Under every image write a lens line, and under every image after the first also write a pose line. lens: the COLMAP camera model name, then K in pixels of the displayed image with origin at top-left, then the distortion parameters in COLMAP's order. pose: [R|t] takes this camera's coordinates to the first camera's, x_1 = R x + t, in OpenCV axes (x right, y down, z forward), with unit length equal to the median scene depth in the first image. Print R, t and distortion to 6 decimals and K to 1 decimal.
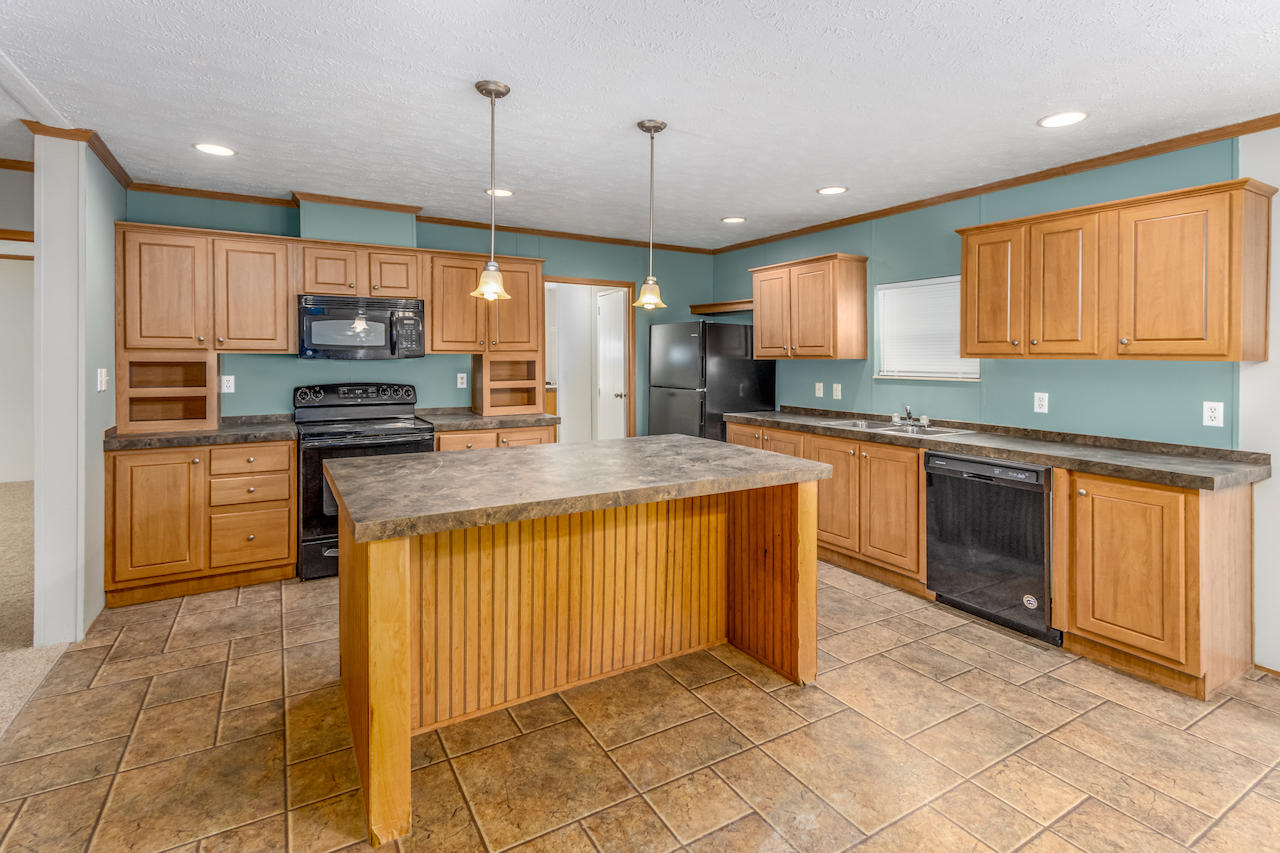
lens RADIAL K [[591.5, 0, 619.9], [0, 591.5, 354.5], [0, 0, 1]] dist [0.006341, -0.001248]
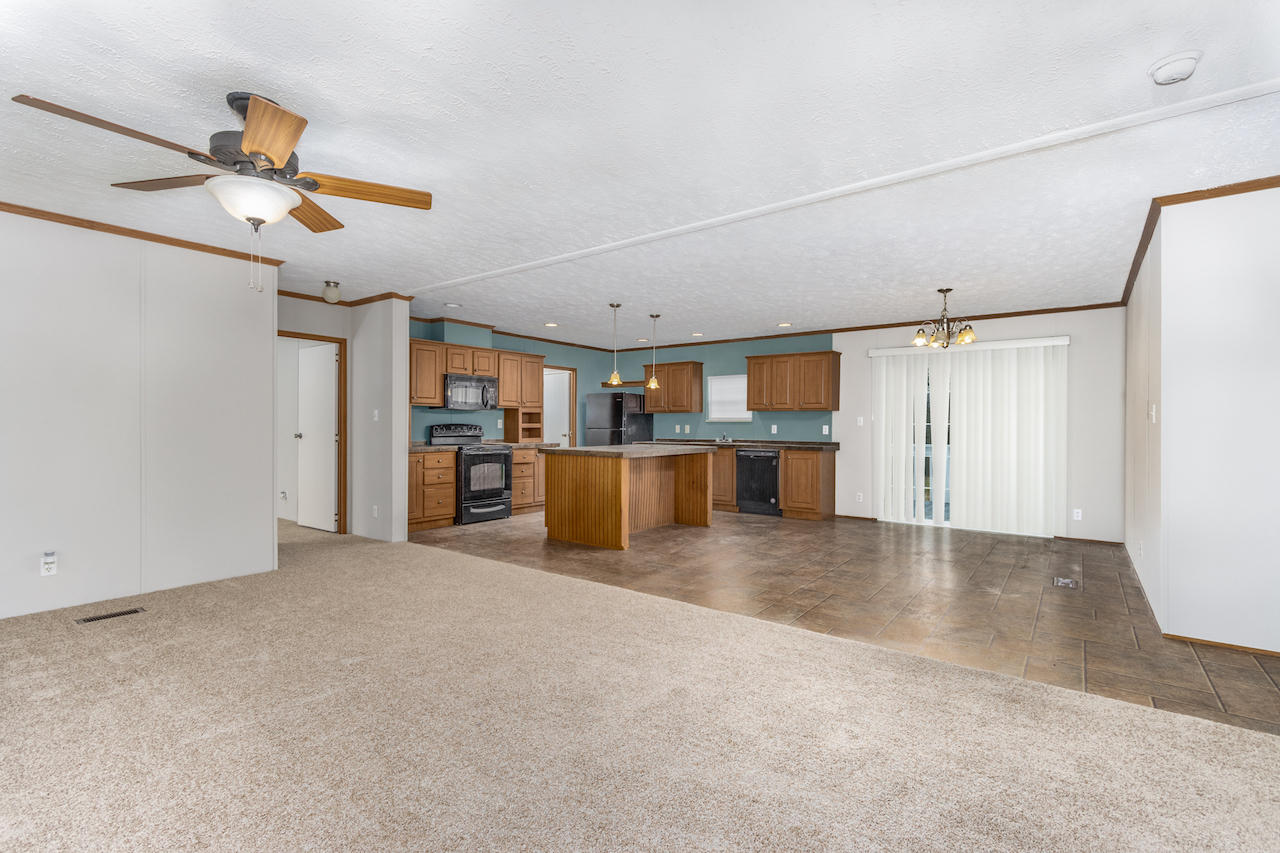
lens RADIAL K [[591.5, 0, 646.9], [0, 591.5, 428.3], [0, 0, 1]] dist [0.006341, -0.001248]
pose [[0.901112, -0.005134, 0.433557, -0.788974], [-0.000036, 0.999929, 0.011915, 0.045834], [-0.433587, -0.010752, 0.901047, -0.932308]]
